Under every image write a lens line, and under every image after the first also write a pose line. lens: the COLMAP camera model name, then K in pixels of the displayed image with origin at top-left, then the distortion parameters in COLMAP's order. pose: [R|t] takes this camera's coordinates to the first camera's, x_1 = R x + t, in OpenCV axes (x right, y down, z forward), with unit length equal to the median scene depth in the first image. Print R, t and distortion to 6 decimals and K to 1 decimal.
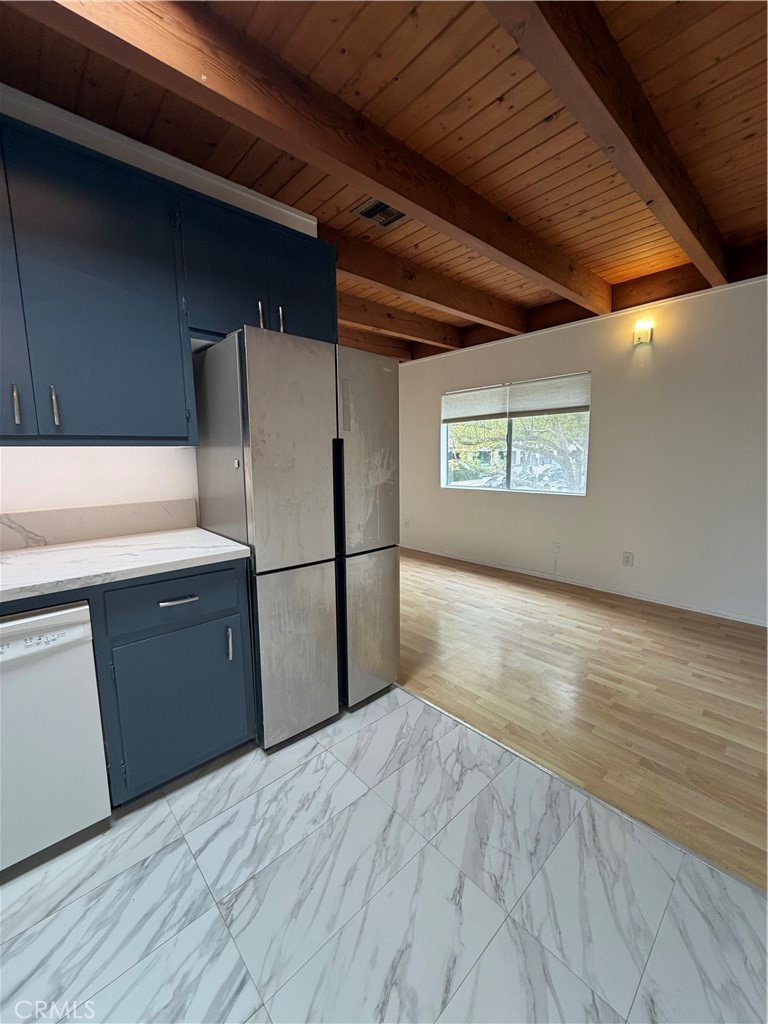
lens RADIAL K [[406.3, 0, 383.8], [0, 406.3, 509.9], [0, 0, 1]] dist [0.000291, 0.000067]
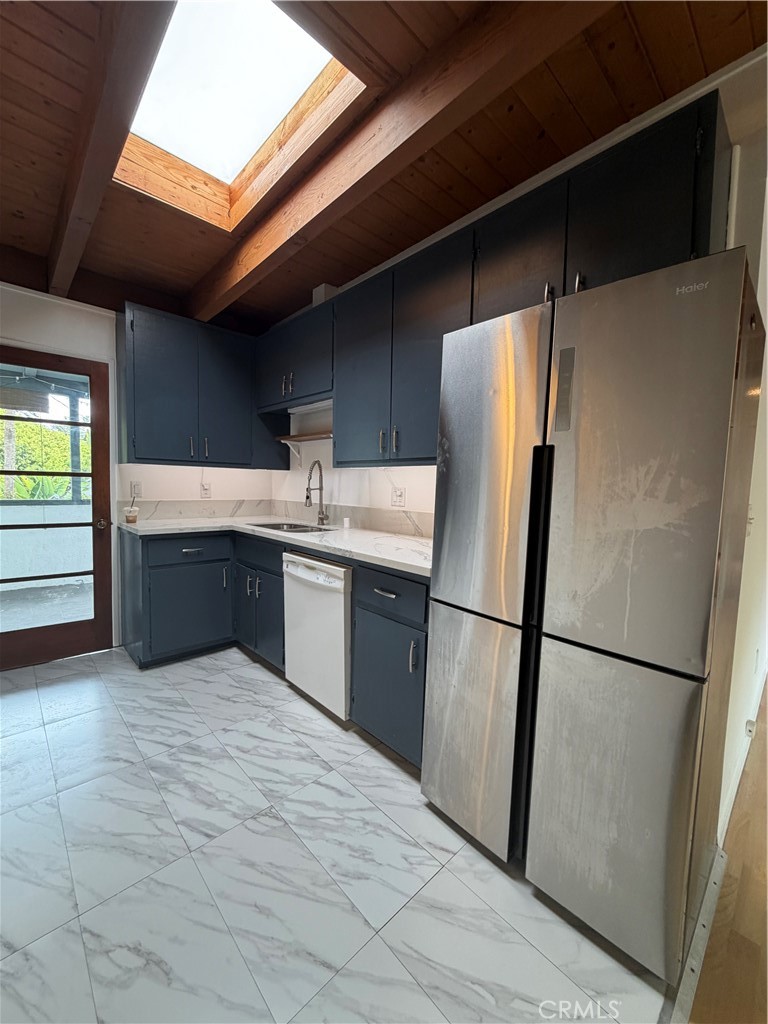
lens RADIAL K [[406.3, 0, 383.8], [0, 406.3, 509.9], [0, 0, 1]] dist [0.000291, 0.000067]
pose [[0.010366, 0.076907, -0.996984, 0.528583], [-0.161730, 0.984039, 0.074227, -0.081244], [0.986781, 0.160473, 0.022639, 0.748314]]
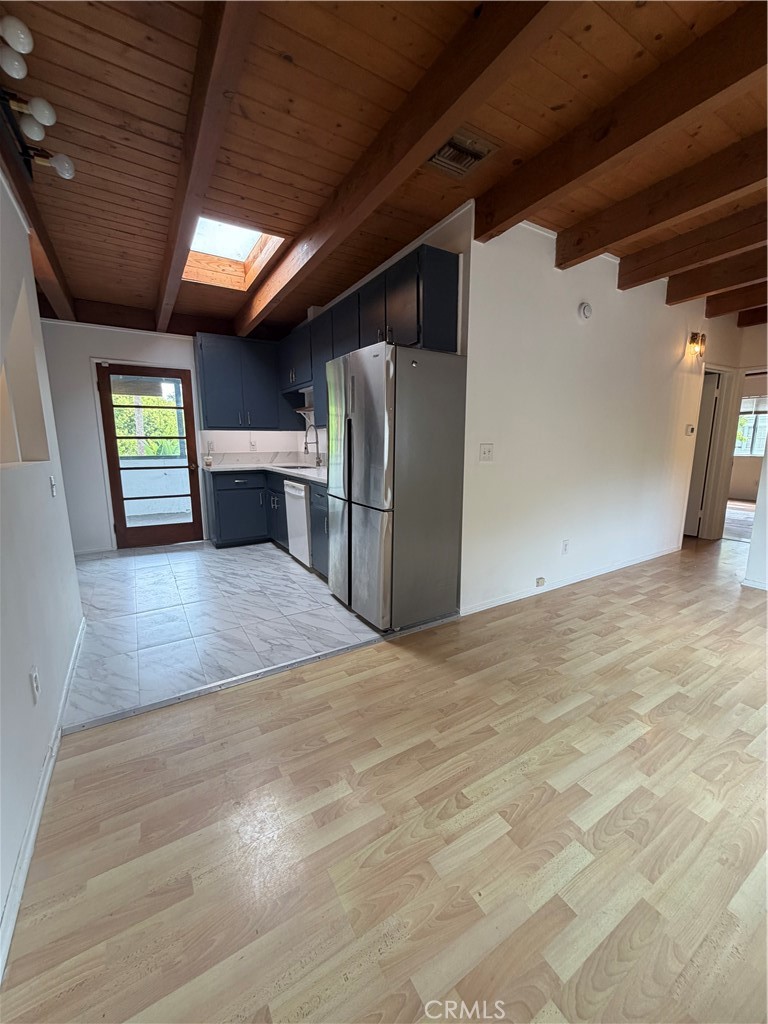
lens RADIAL K [[406.3, 0, 383.8], [0, 406.3, 509.9], [0, 0, 1]] dist [0.000291, 0.000067]
pose [[-0.195455, 0.180495, -0.963960, 1.317415], [-0.130147, 0.969451, 0.207912, -0.176558], [0.972039, 0.166094, -0.165993, 1.409086]]
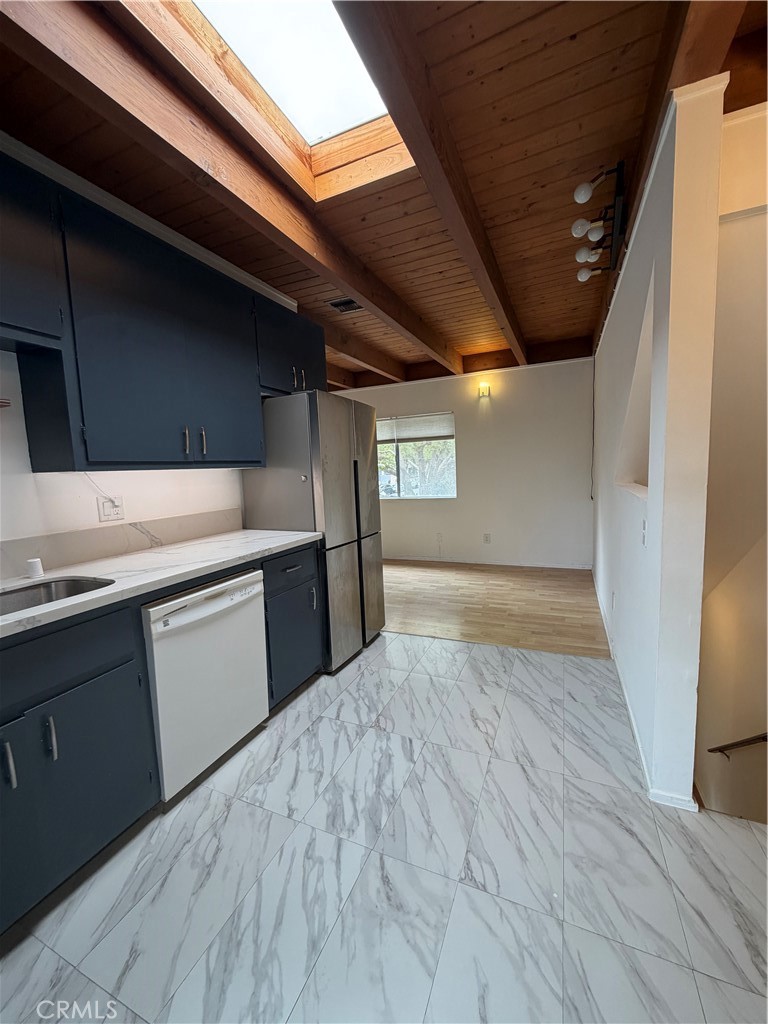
lens RADIAL K [[406.3, 0, 383.8], [0, 406.3, 509.9], [0, 0, 1]] dist [0.000291, 0.000067]
pose [[0.917541, -0.064418, 0.392388, -0.622281], [0.083845, 0.995947, -0.032556, 0.068120], [-0.388700, 0.062771, 0.919224, -0.429374]]
